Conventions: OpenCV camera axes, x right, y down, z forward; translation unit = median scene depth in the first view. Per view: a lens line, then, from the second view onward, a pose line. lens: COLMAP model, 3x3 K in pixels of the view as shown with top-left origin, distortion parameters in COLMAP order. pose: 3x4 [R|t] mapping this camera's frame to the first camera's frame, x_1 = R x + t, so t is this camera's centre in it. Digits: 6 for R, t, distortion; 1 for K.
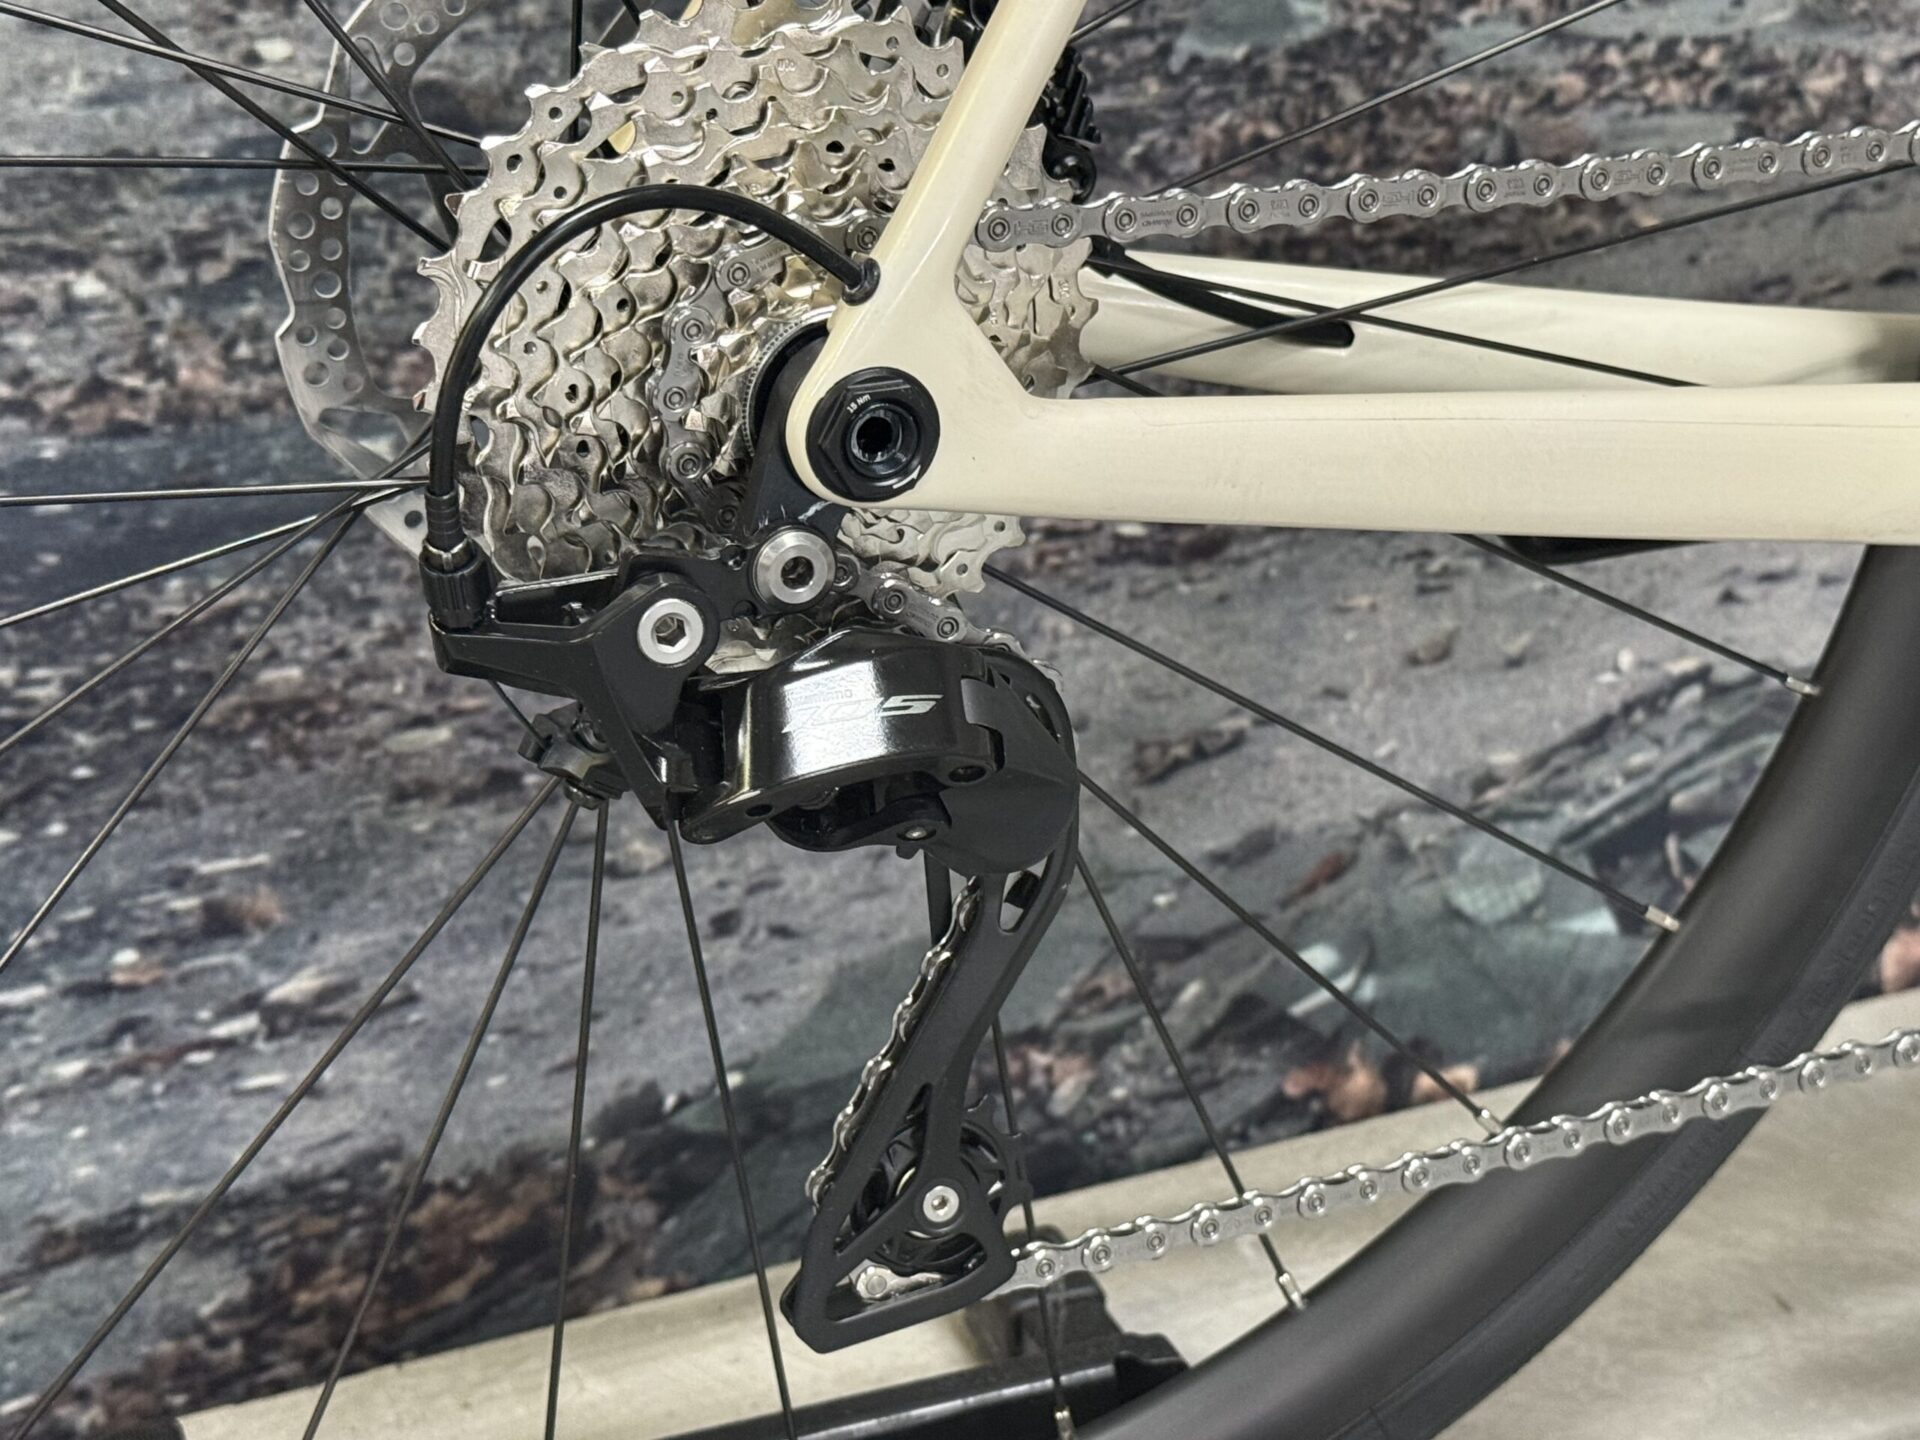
lens RADIAL K [[3245.9, 0, 949.5], [0, 3245.9, 727.9], [0, 0, 1]] dist [0.169234, -0.149866]
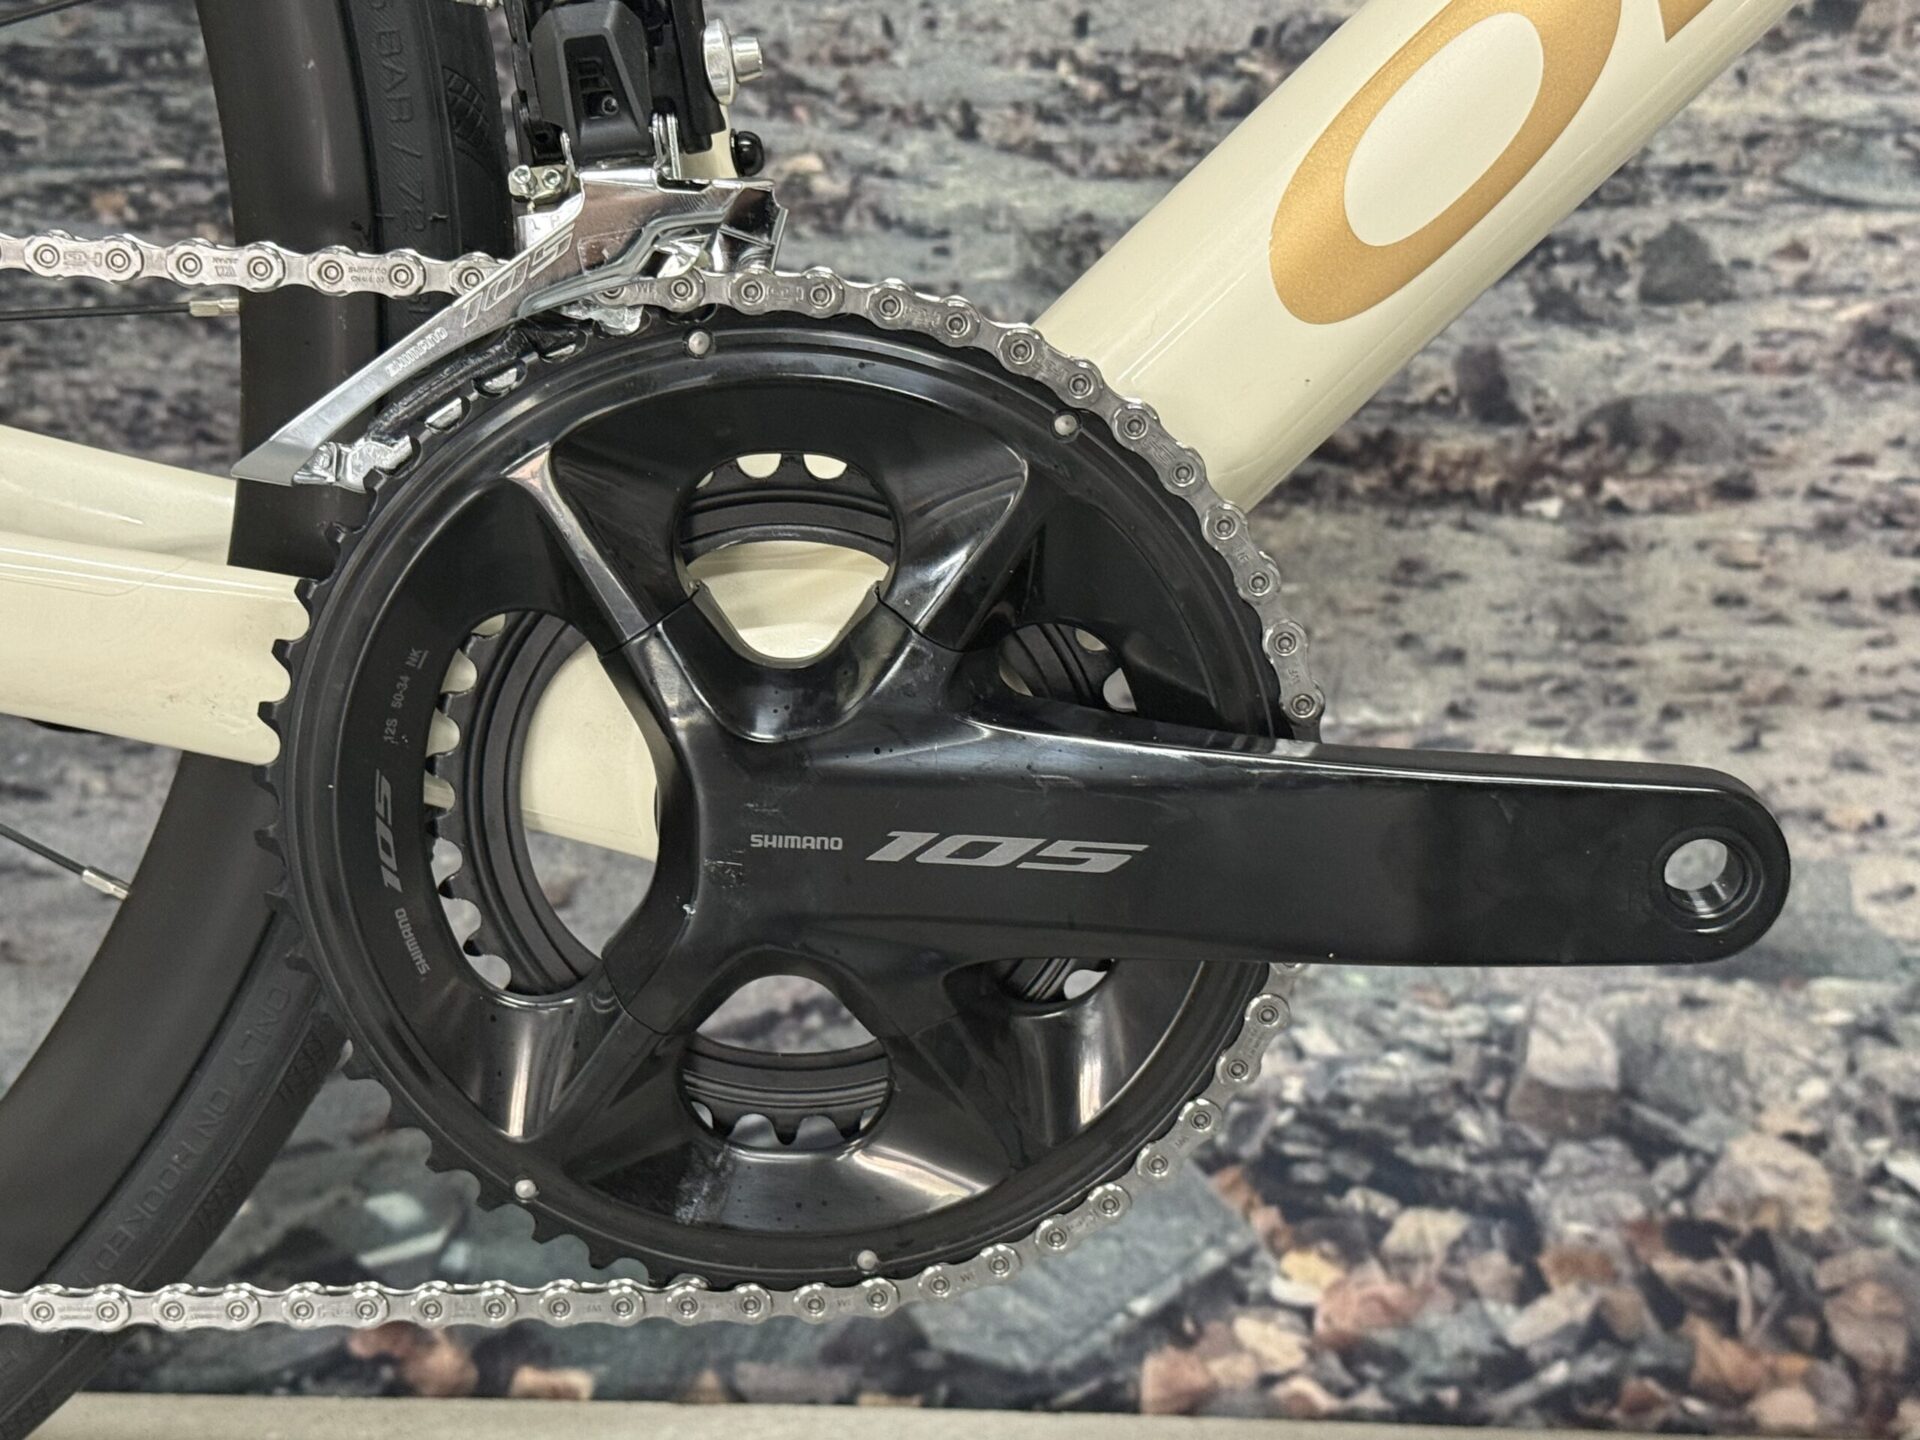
lens RADIAL K [[3245.9, 0, 949.5], [0, 3245.9, 727.9], [0, 0, 1]] dist [0.169234, -0.149866]
pose [[0.924134, 0.161968, -0.346040, 0.620649], [-0.198599, 0.977365, -0.072912, -0.028095], [0.326398, 0.136104, 0.935383, 0.191355]]
